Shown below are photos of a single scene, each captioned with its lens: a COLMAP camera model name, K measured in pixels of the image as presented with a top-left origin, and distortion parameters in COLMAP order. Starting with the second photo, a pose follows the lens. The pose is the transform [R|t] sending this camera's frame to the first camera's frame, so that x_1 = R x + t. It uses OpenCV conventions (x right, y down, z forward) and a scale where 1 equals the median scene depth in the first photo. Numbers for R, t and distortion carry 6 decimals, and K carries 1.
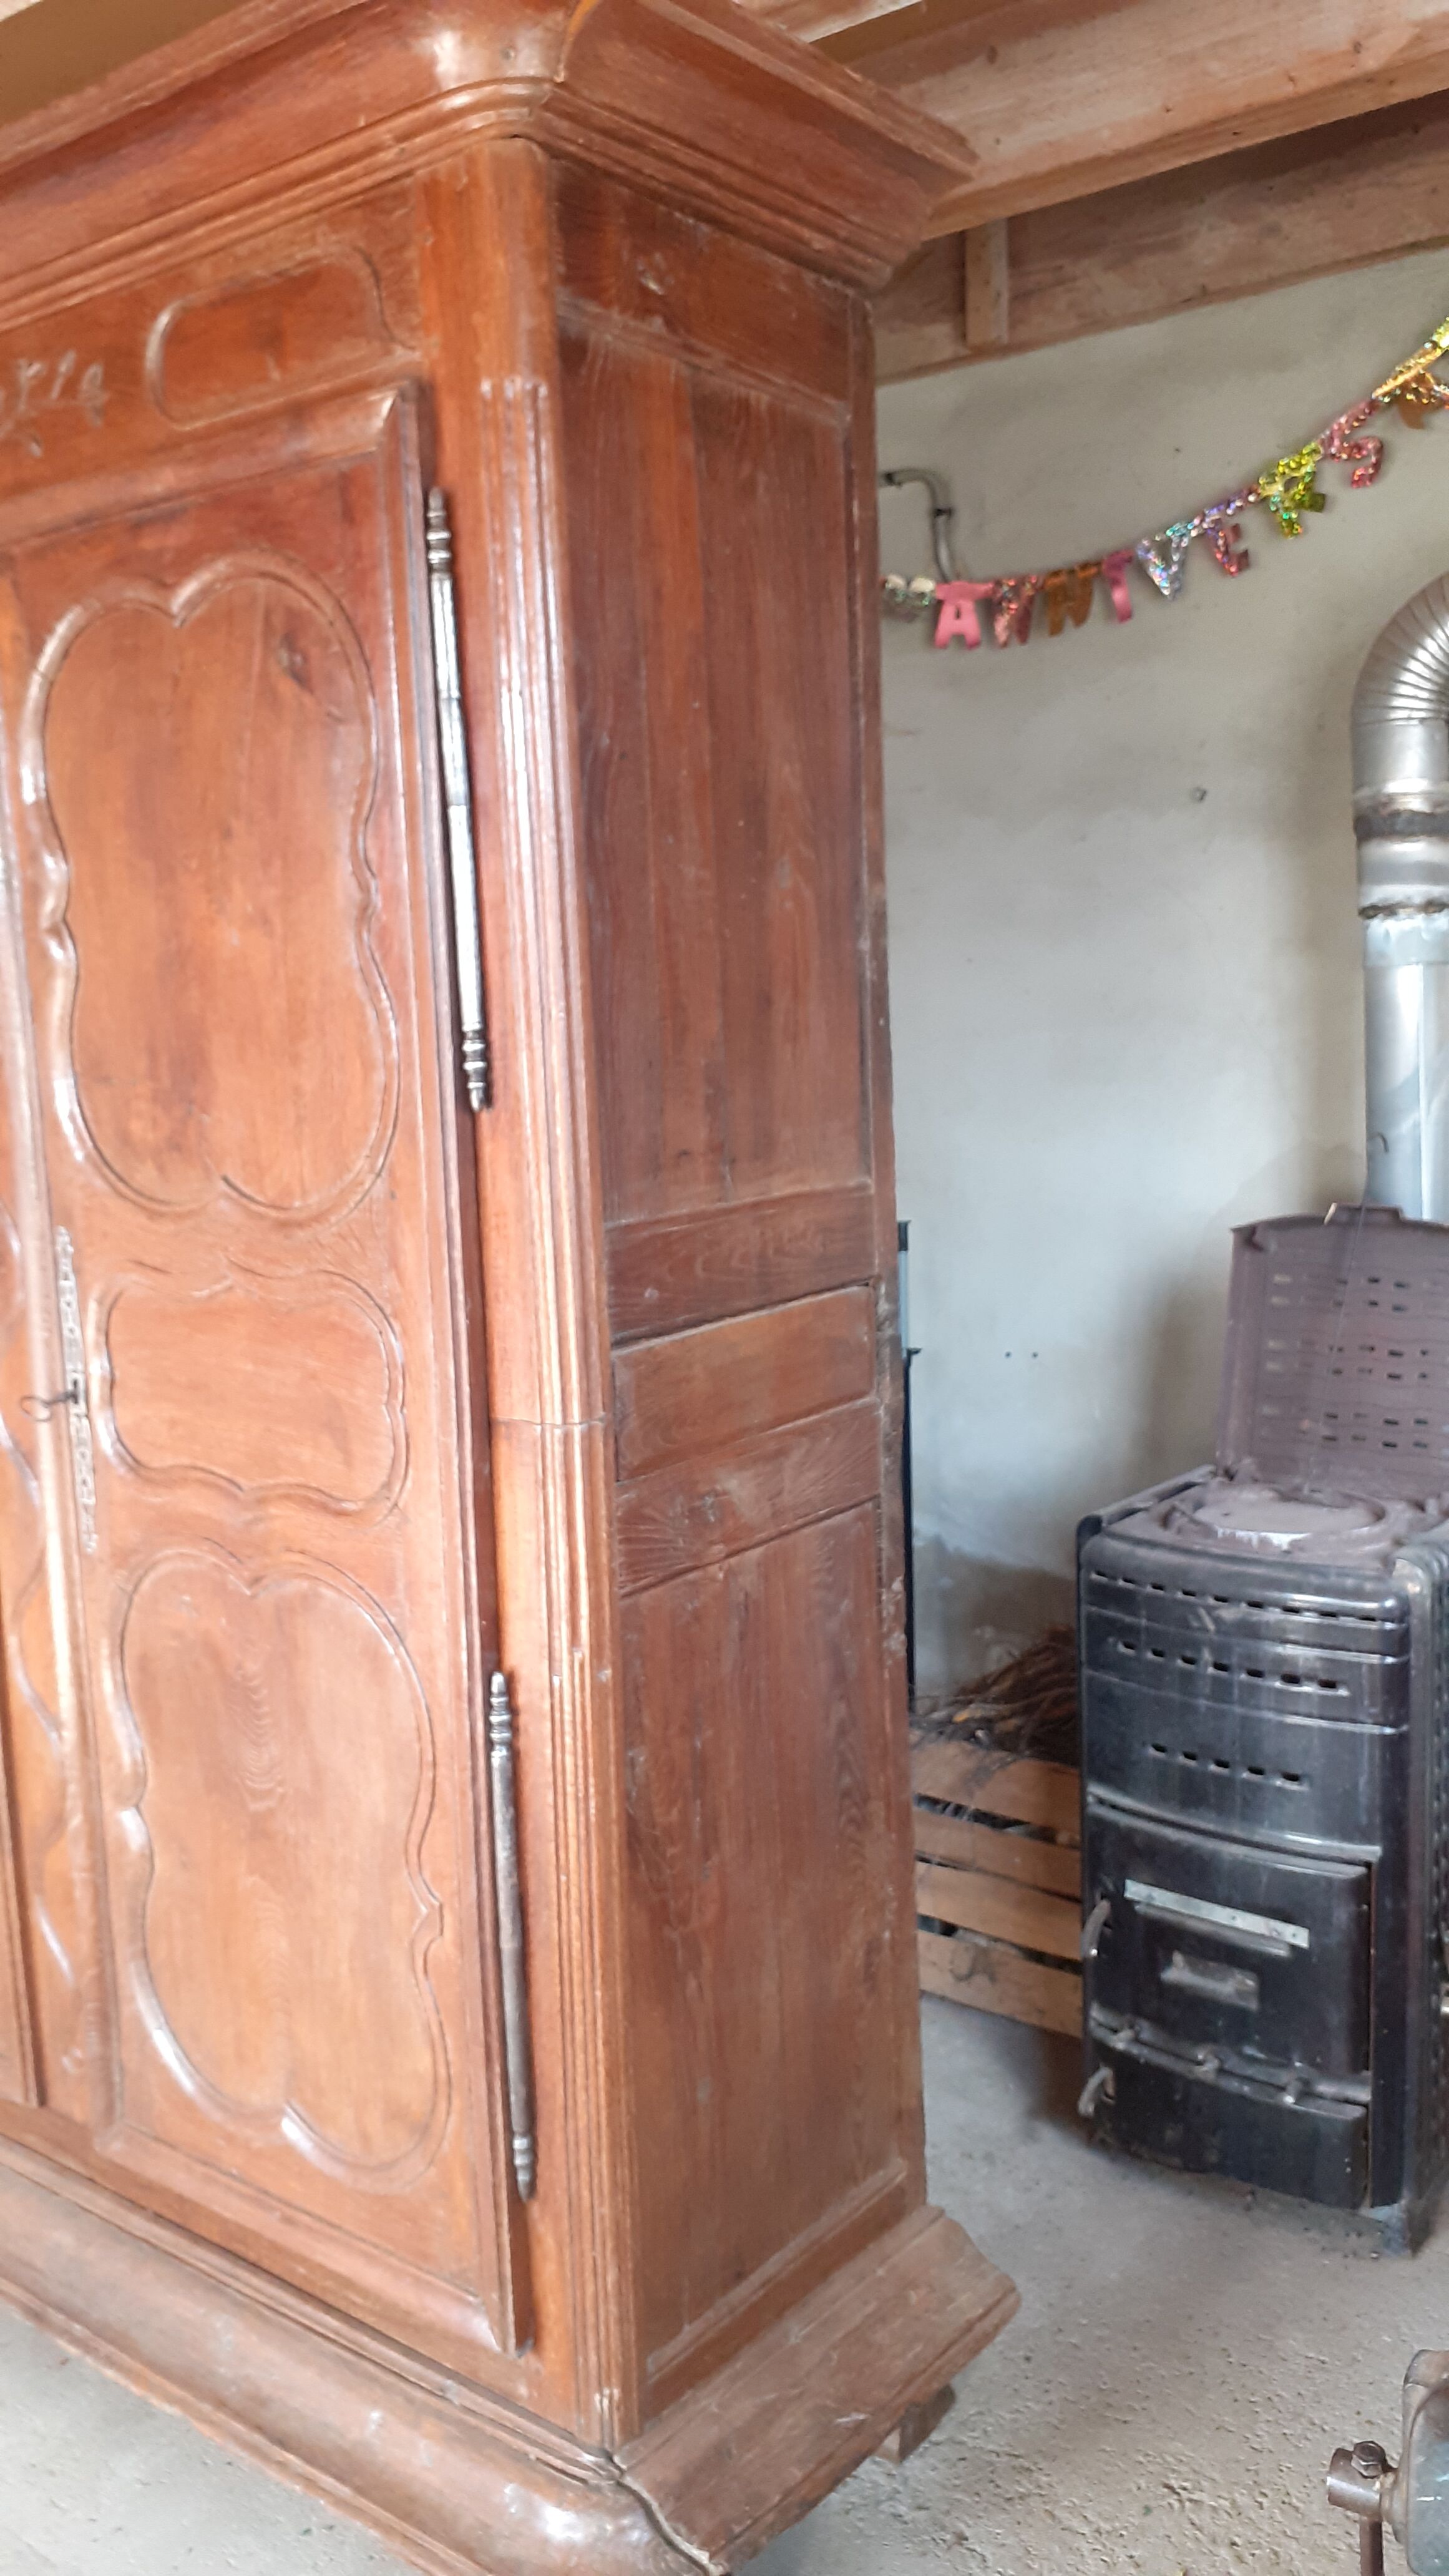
lens RADIAL K [[2050.8, 0, 717.0], [0, 2050.8, 1293.6], [0, 0, 1]] dist [0.056393, -0.109778]
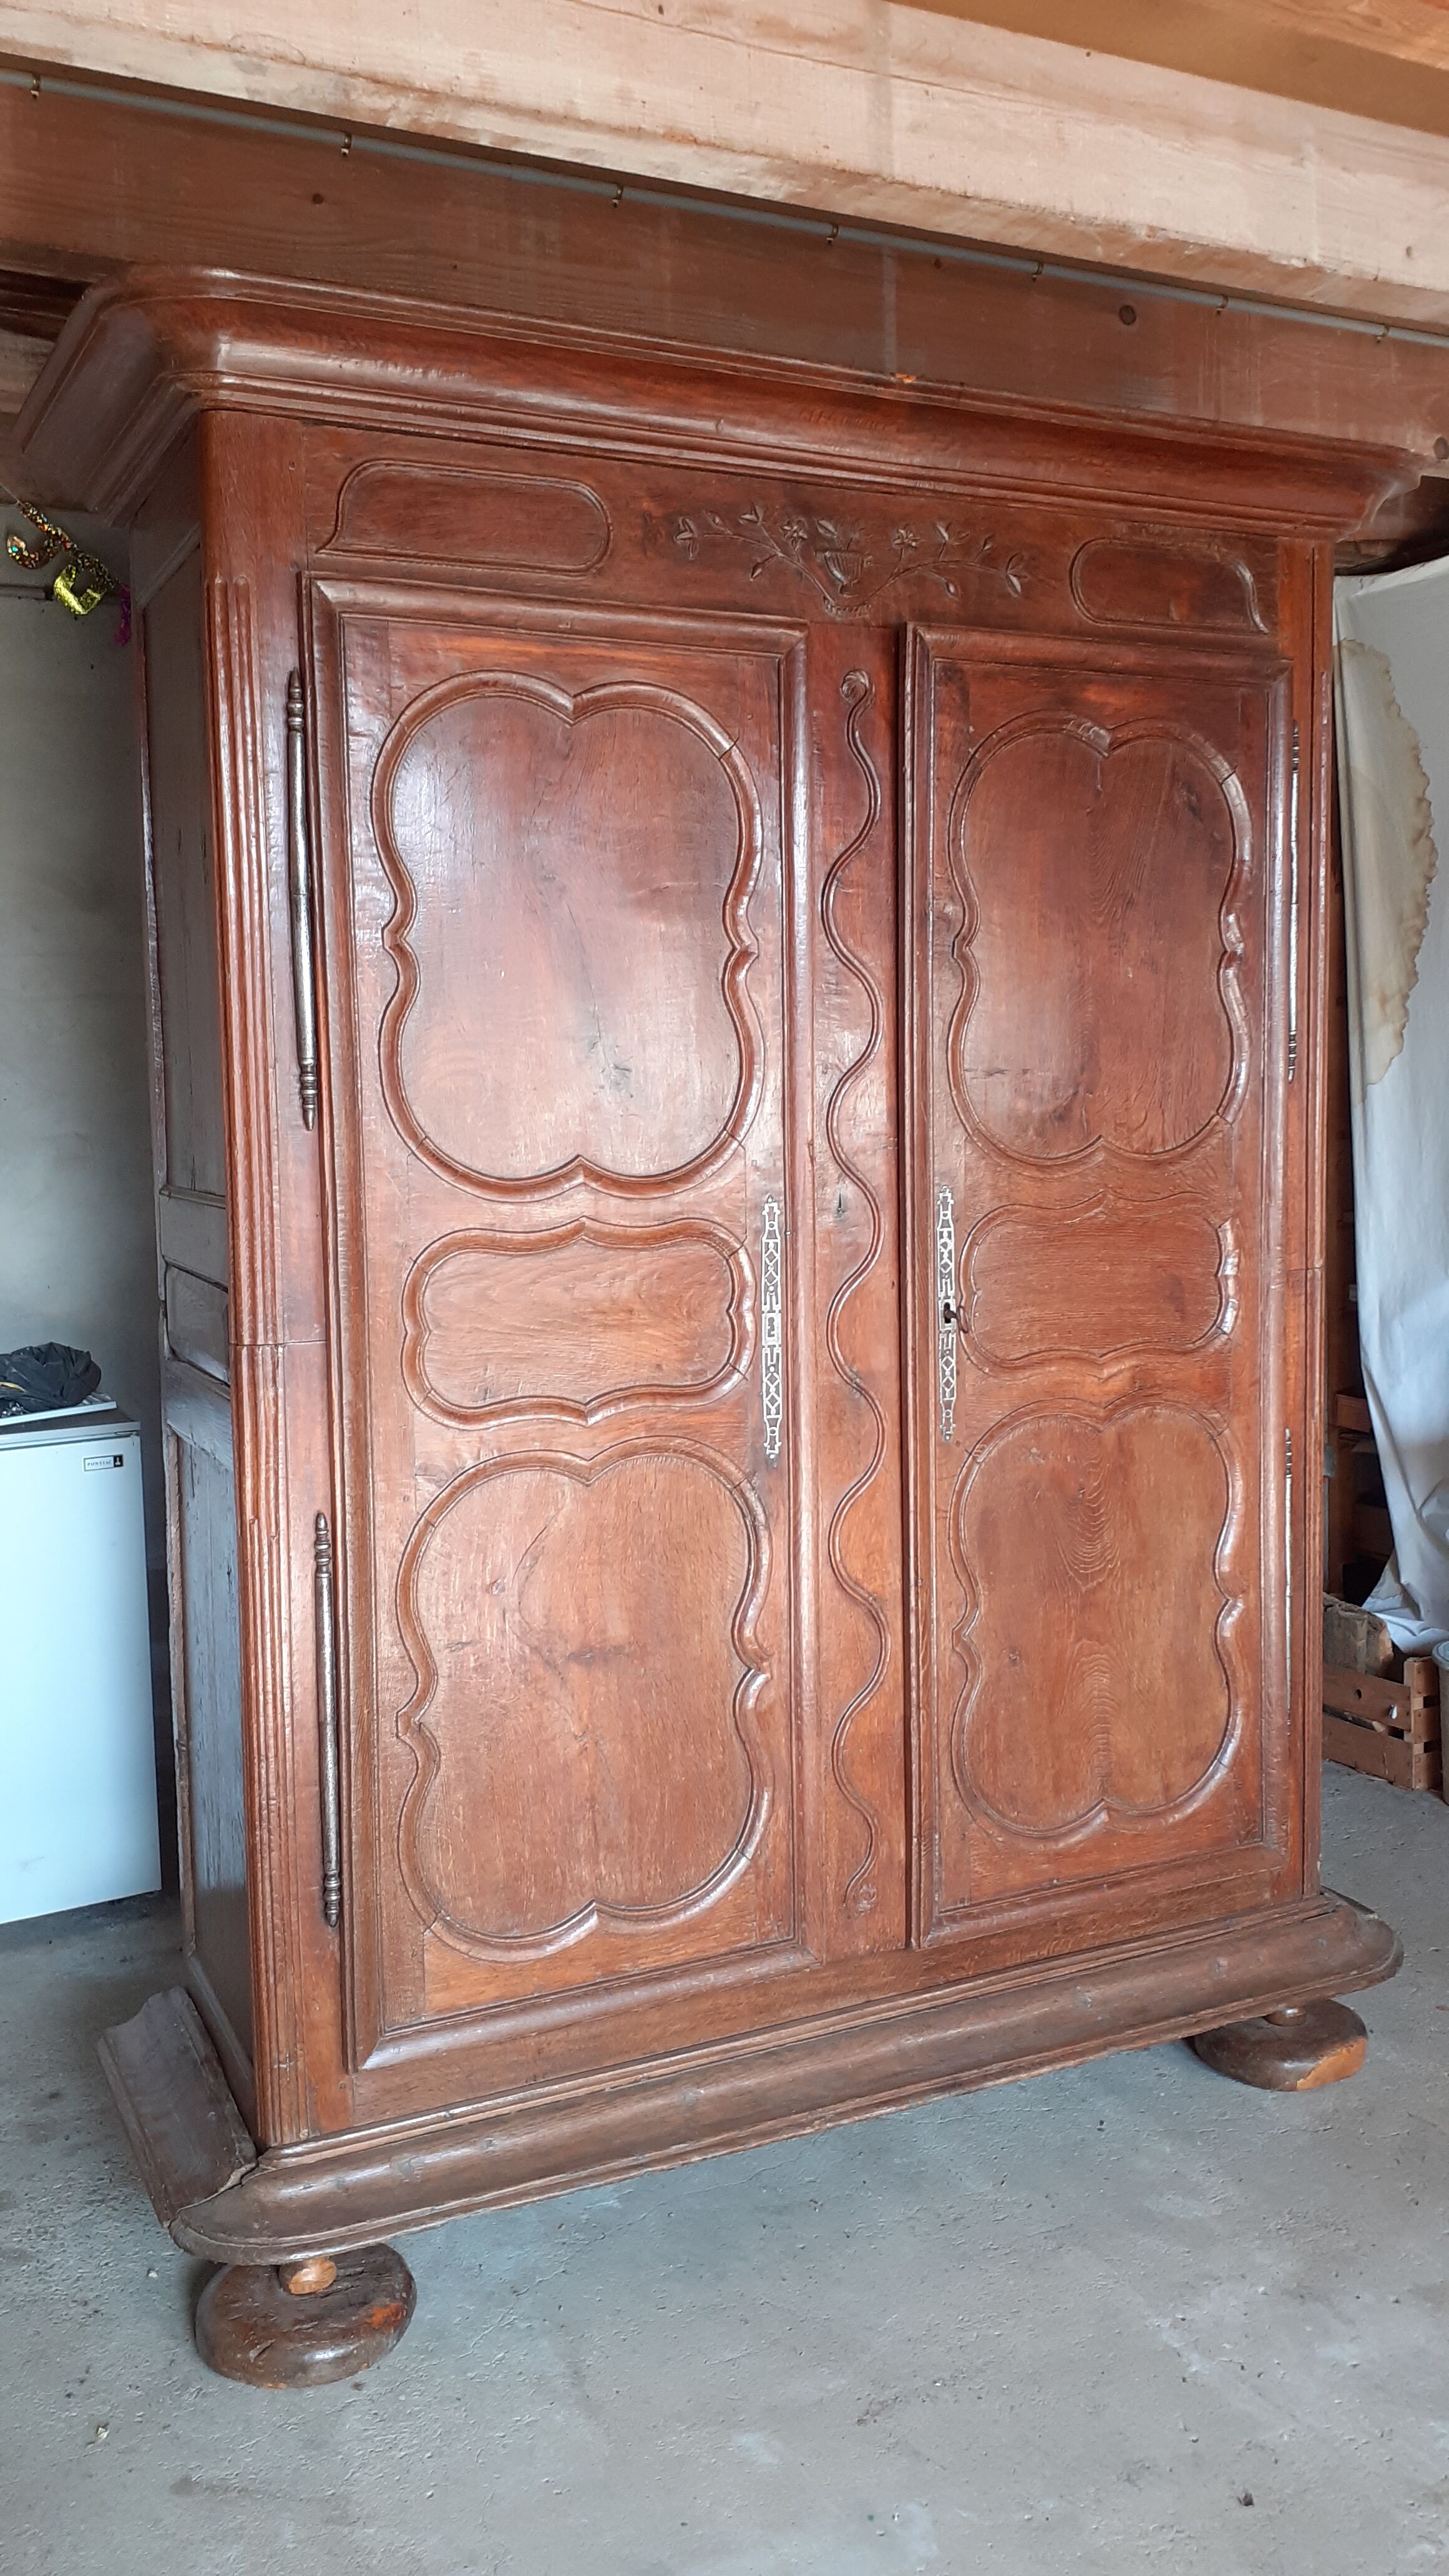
lens RADIAL K [[2050.8, 0, 747.3], [0, 2050.8, 1295.0], [0, 0, 1]] dist [0.056393, -0.109778]
pose [[0.437942, -0.057932, 0.897135, -1.711220], [0.121540, 0.992575, 0.004765, 0.017828], [-0.890750, 0.106951, 0.441731, 0.622412]]
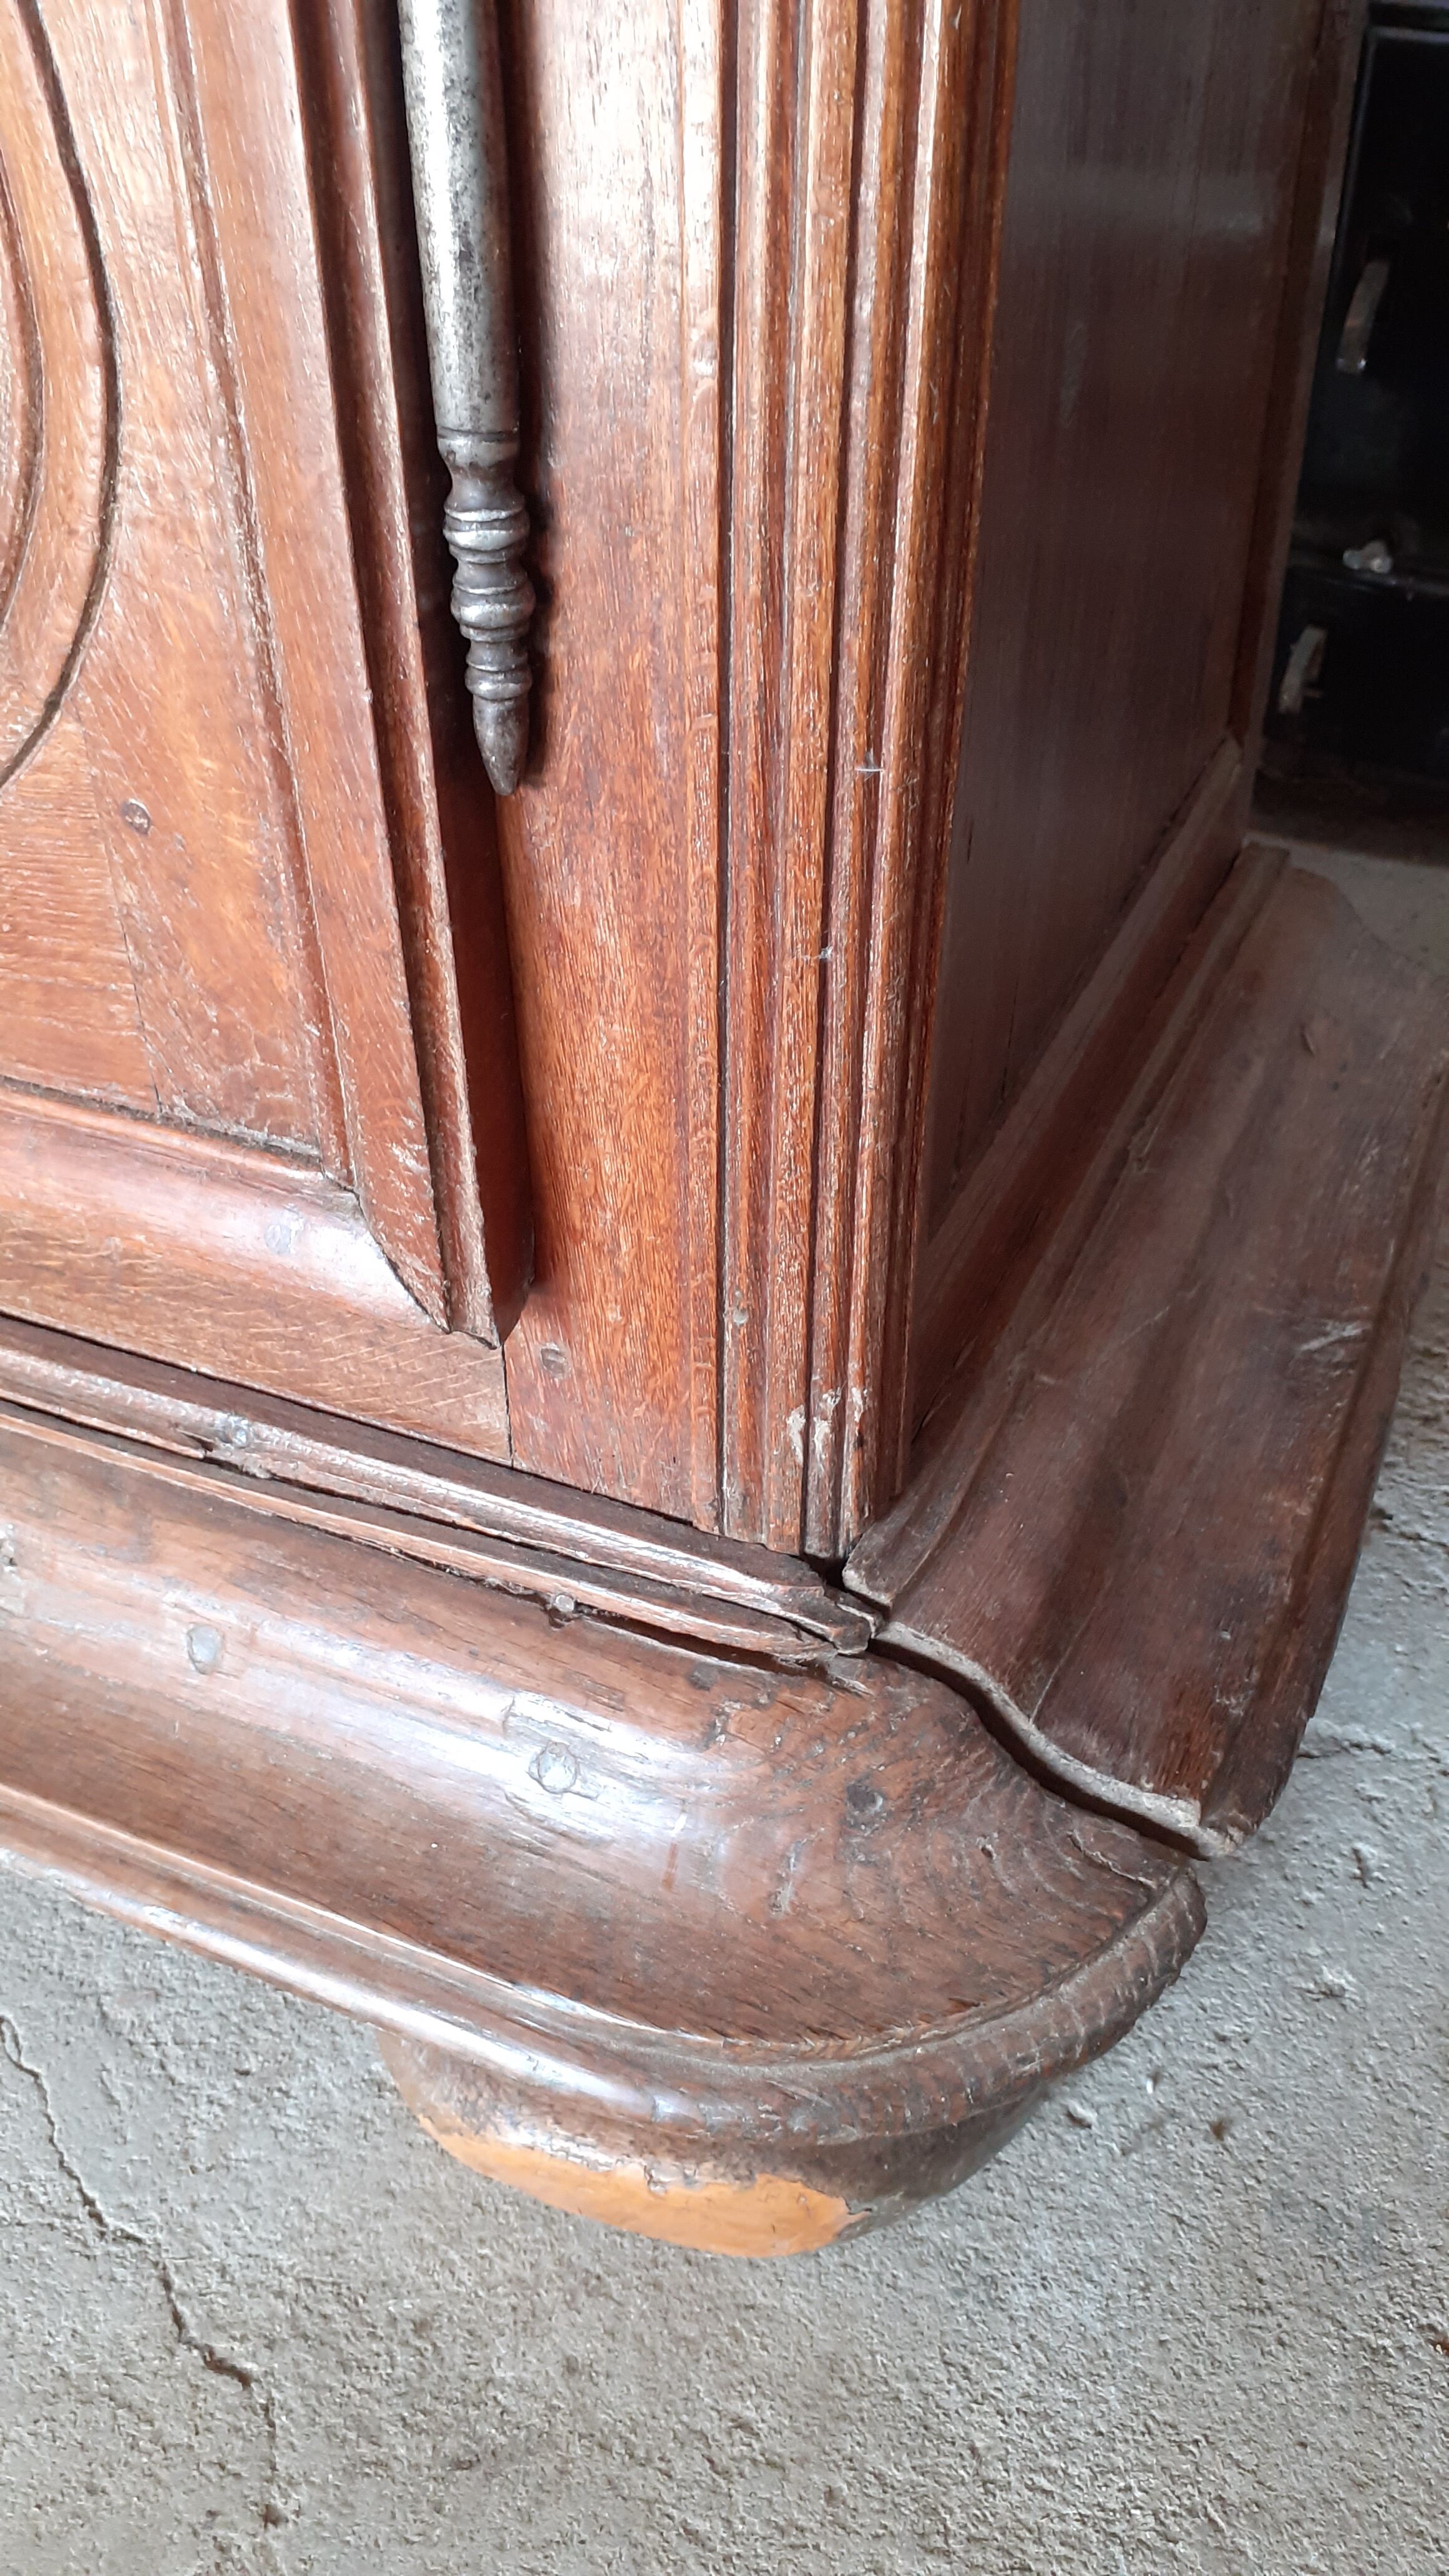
lens RADIAL K [[2050.8, 0, 723.8], [0, 2050.8, 1287.3], [0, 0, 1]] dist [0.056393, -0.109778]
pose [[0.965253, -0.132454, 0.225260, -0.130158], [-0.001095, 0.859963, 0.510356, 0.367331], [-0.261314, -0.492869, 0.829937, 0.765950]]
